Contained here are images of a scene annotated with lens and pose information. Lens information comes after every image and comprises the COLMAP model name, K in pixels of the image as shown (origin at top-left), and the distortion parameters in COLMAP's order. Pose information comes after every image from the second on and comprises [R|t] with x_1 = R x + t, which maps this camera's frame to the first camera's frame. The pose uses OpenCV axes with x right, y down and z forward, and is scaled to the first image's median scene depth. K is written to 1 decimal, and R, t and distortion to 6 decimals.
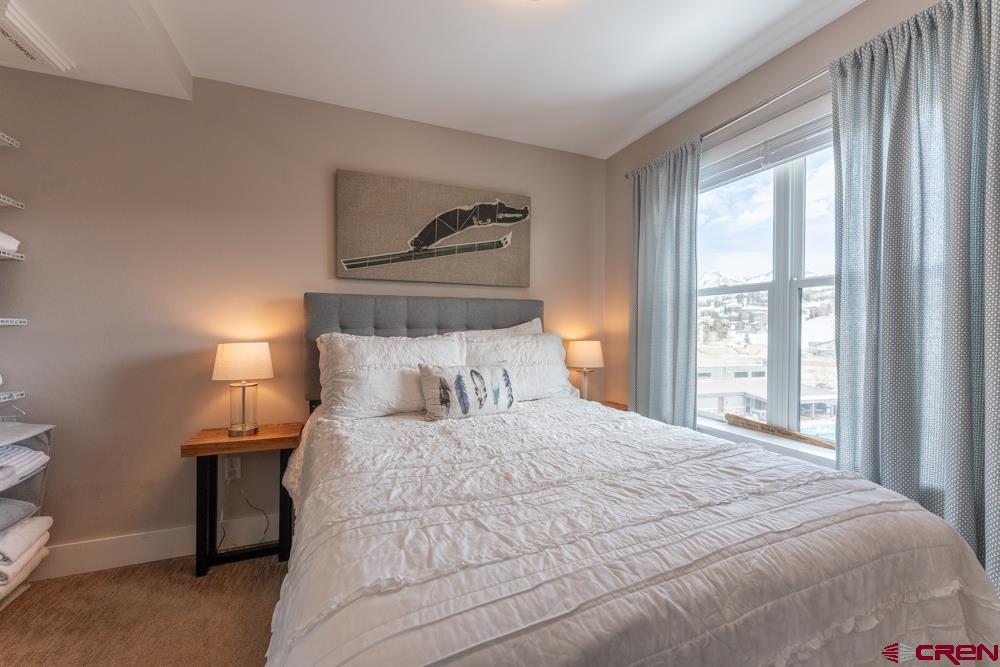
lens RADIAL K [[398.5, 0, 498.3], [0, 398.5, 333.2], [0, 0, 1]] dist [0.000277, -0.000034]
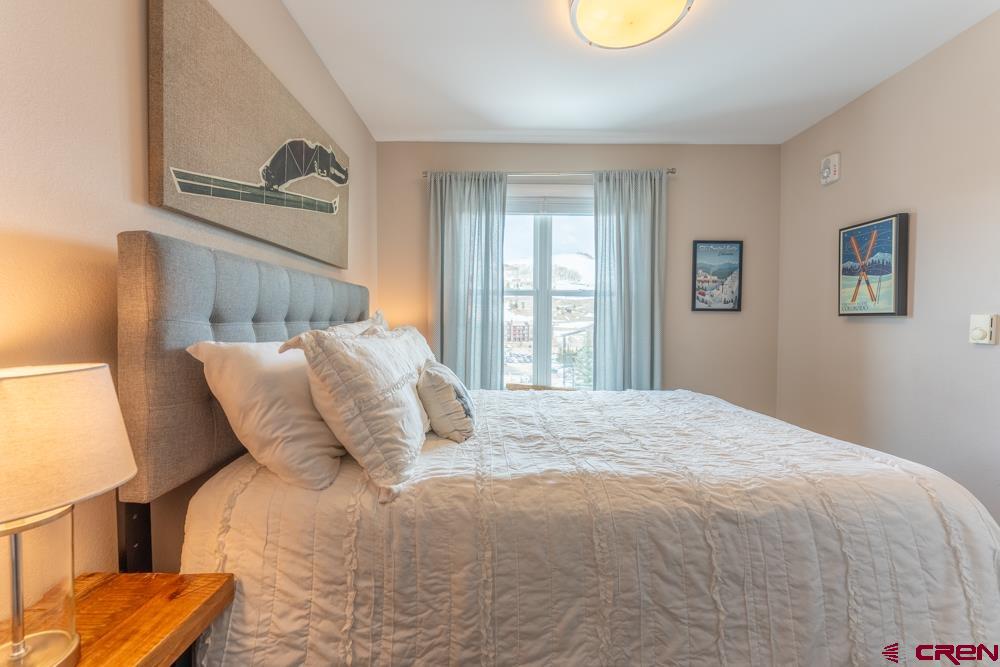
lens RADIAL K [[403.6, 0, 502.4], [0, 403.6, 323.6], [0, 0, 1]] dist [0.000475, 0.000041]
pose [[0.375445, -0.008311, 0.926807, -0.659580], [0.011839, 0.999921, 0.004171, -0.007290], [-0.926769, 0.009407, 0.375514, 0.481713]]
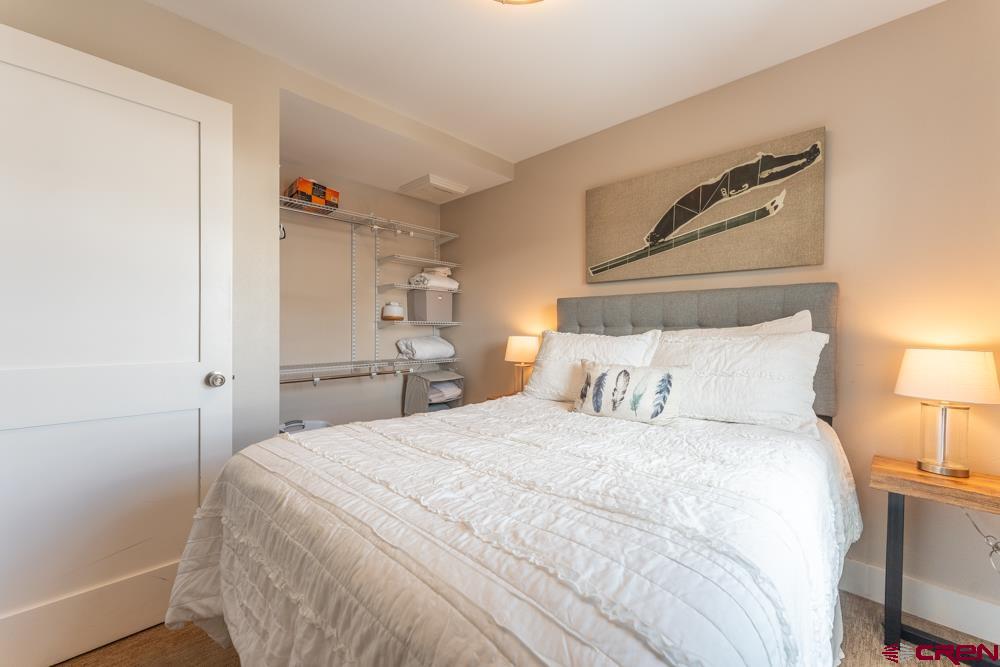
lens RADIAL K [[398.5, 0, 498.3], [0, 398.5, 333.2], [0, 0, 1]] dist [0.000277, -0.000034]
pose [[0.398186, 0.012210, -0.917223, 0.557292], [-0.013975, 0.999876, 0.007244, 0.002586], [0.917198, 0.009934, 0.398307, 0.291620]]
